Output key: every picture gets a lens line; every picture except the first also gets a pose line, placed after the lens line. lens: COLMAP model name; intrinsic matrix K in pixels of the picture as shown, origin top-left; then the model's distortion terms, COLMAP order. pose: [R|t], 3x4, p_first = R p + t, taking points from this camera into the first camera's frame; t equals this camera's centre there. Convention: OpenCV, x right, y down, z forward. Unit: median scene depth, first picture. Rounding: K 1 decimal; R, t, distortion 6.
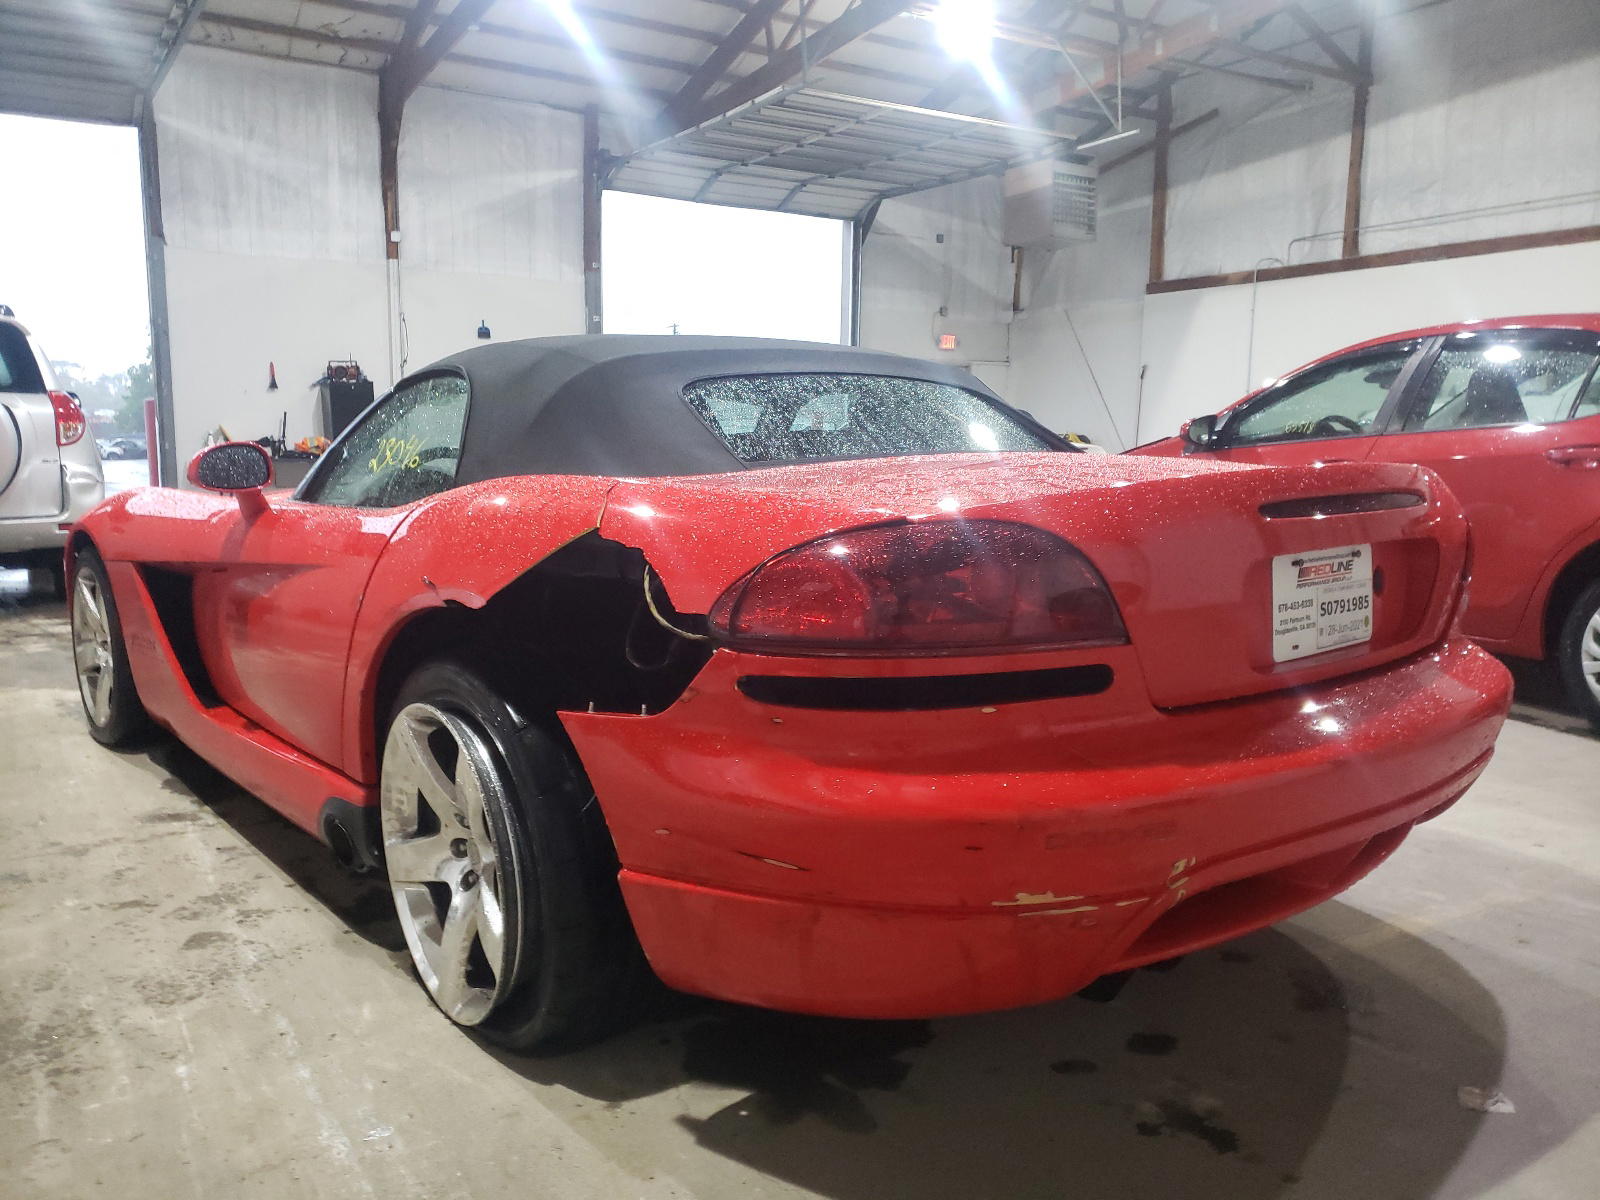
lens RADIAL K [[1214.3, 0, 800.0], [0, 1214.3, 600.0], [0, 0, 1]] dist [0.001159, 0.005082]
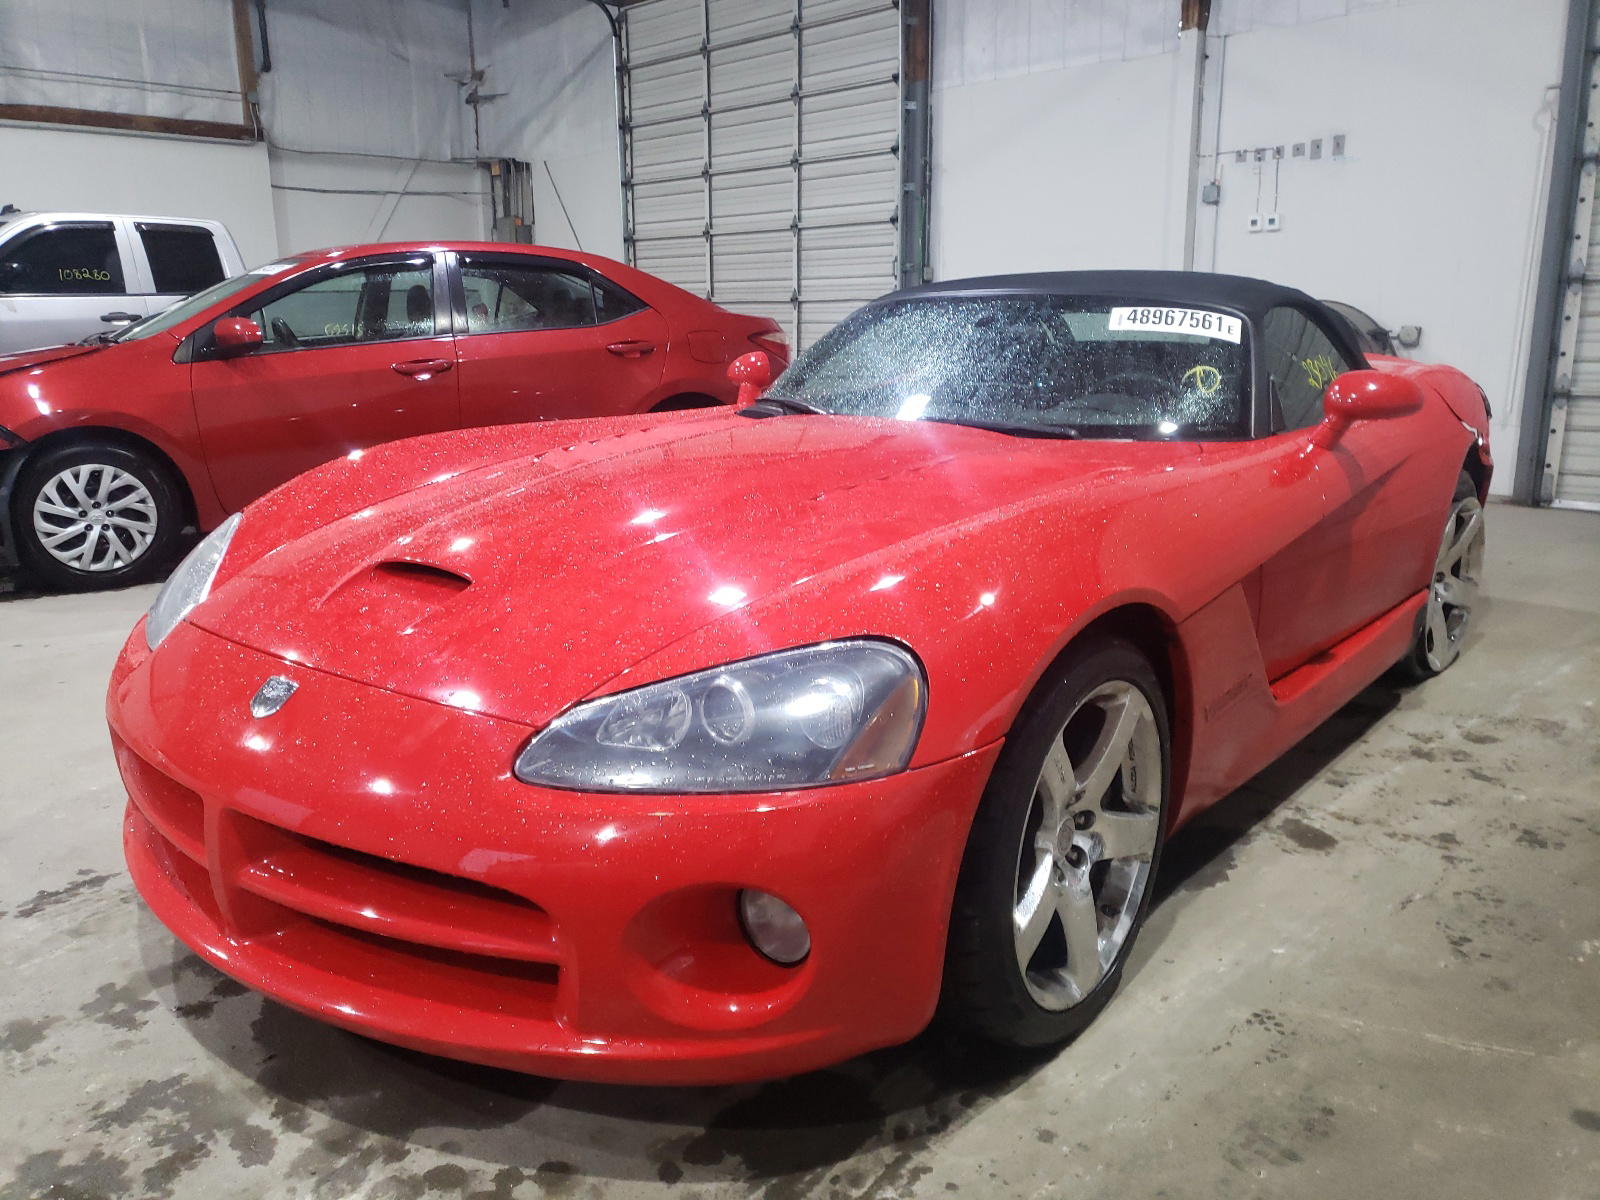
lens RADIAL K [[1219.2, 0, 804.1], [0, 1219.2, 545.6], [0, 0, 1]] dist [0.016746, -0.002833]
pose [[-0.148818, -0.211384, 0.966007, -1.747775], [0.142147, 0.962167, 0.232442, -0.367595], [-0.978595, 0.171907, -0.113140, 1.968220]]
